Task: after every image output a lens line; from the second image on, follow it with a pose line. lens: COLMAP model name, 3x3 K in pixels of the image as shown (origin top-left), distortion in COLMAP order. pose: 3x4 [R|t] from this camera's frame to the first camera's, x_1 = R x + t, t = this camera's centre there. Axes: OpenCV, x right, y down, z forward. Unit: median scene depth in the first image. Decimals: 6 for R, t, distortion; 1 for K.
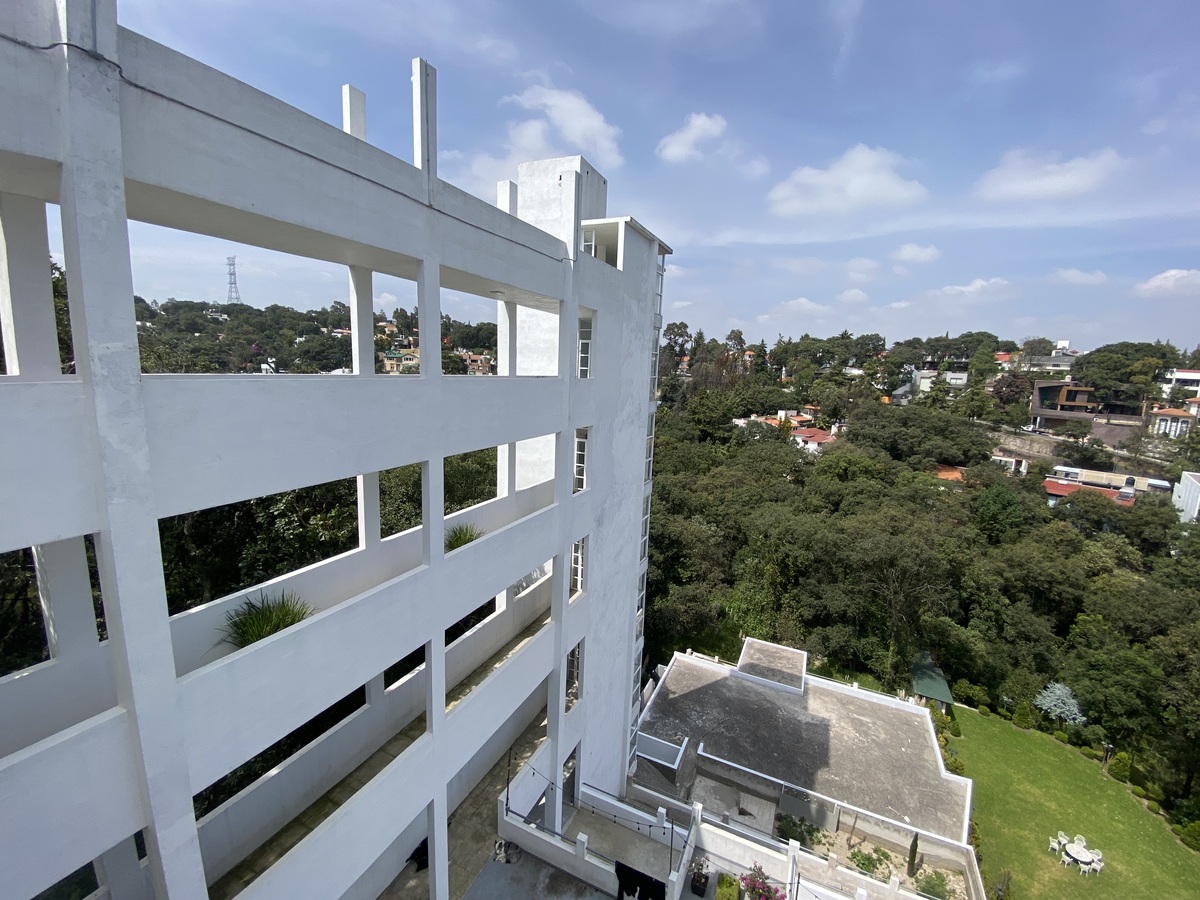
lens RADIAL K [[484.9, 0, 587.7], [0, 484.9, 453.6], [0, 0, 1]] dist [-0.007935, -0.009712]
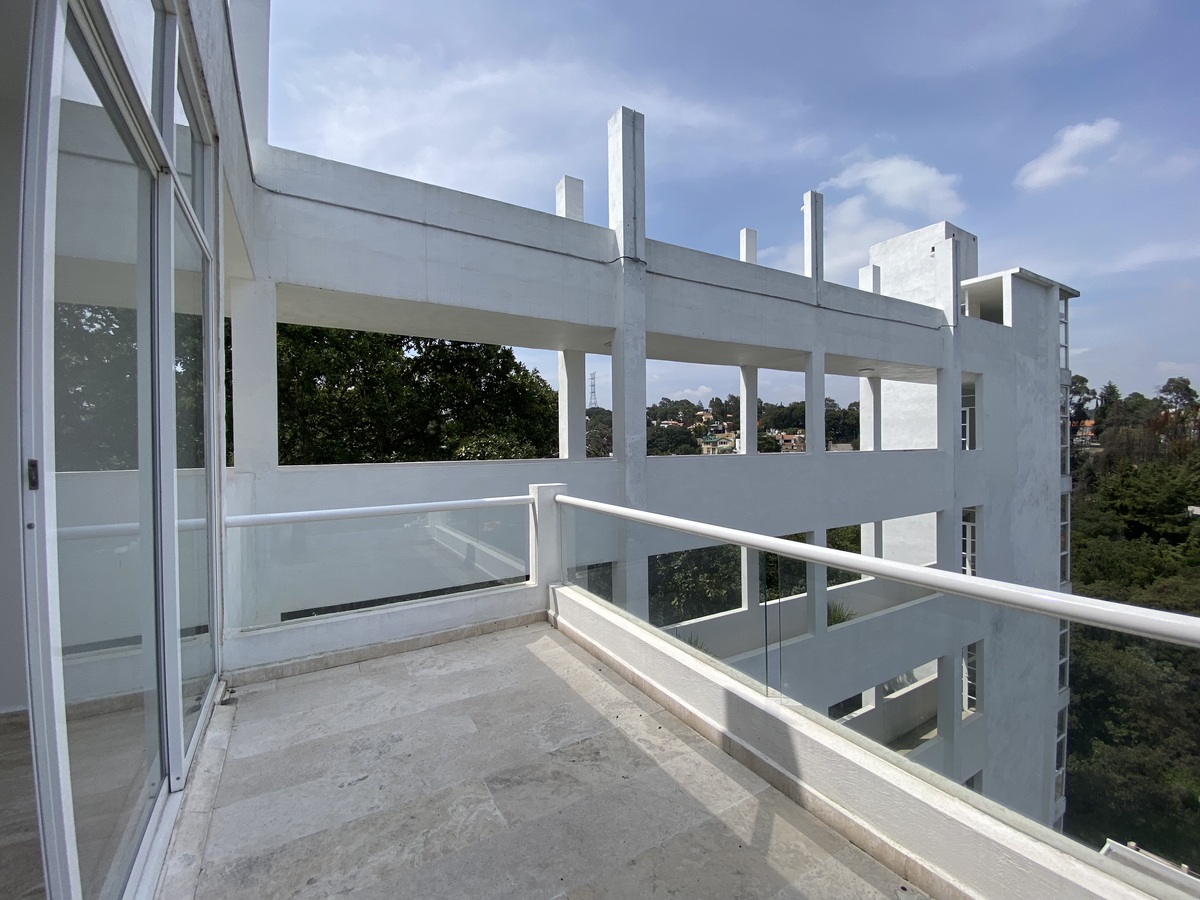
lens RADIAL K [[484.9, 0, 564.0], [0, 484.9, 451.2], [0, 0, 1]] dist [-0.007935, -0.009712]
pose [[0.807369, -0.044196, -0.588390, -0.078742], [-0.059909, 0.985897, -0.156260, 0.022591], [0.586998, 0.161410, 0.793335, -0.106144]]
